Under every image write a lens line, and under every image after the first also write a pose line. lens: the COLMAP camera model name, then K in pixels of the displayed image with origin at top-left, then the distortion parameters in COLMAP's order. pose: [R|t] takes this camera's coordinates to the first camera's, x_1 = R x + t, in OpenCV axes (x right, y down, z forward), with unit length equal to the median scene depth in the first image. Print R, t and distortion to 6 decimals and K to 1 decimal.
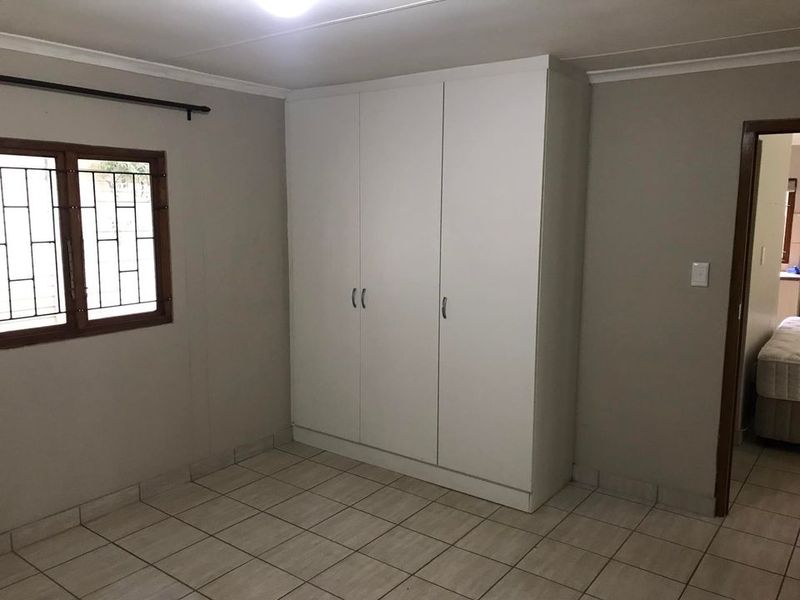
lens RADIAL K [[670.5, 0, 400.2], [0, 670.5, 301.1], [0, 0, 1]] dist [0.006573, 0.003623]
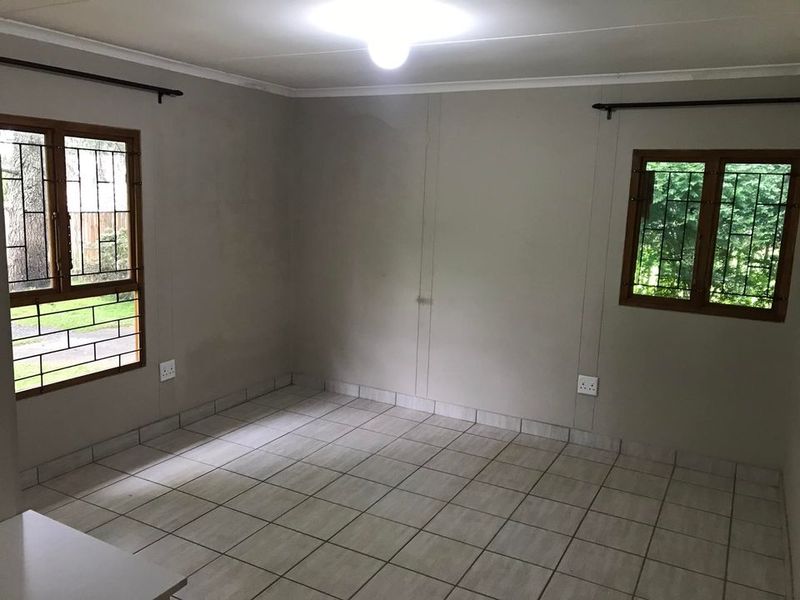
lens RADIAL K [[670.5, 0, 396.9], [0, 670.5, 306.0], [0, 0, 1]] dist [0.006573, 0.003623]
pose [[0.989232, 0.003225, 0.146319, -0.106774], [-0.008169, 0.999415, 0.033201, 0.020552], [-0.146127, -0.034039, 0.988680, -0.150733]]
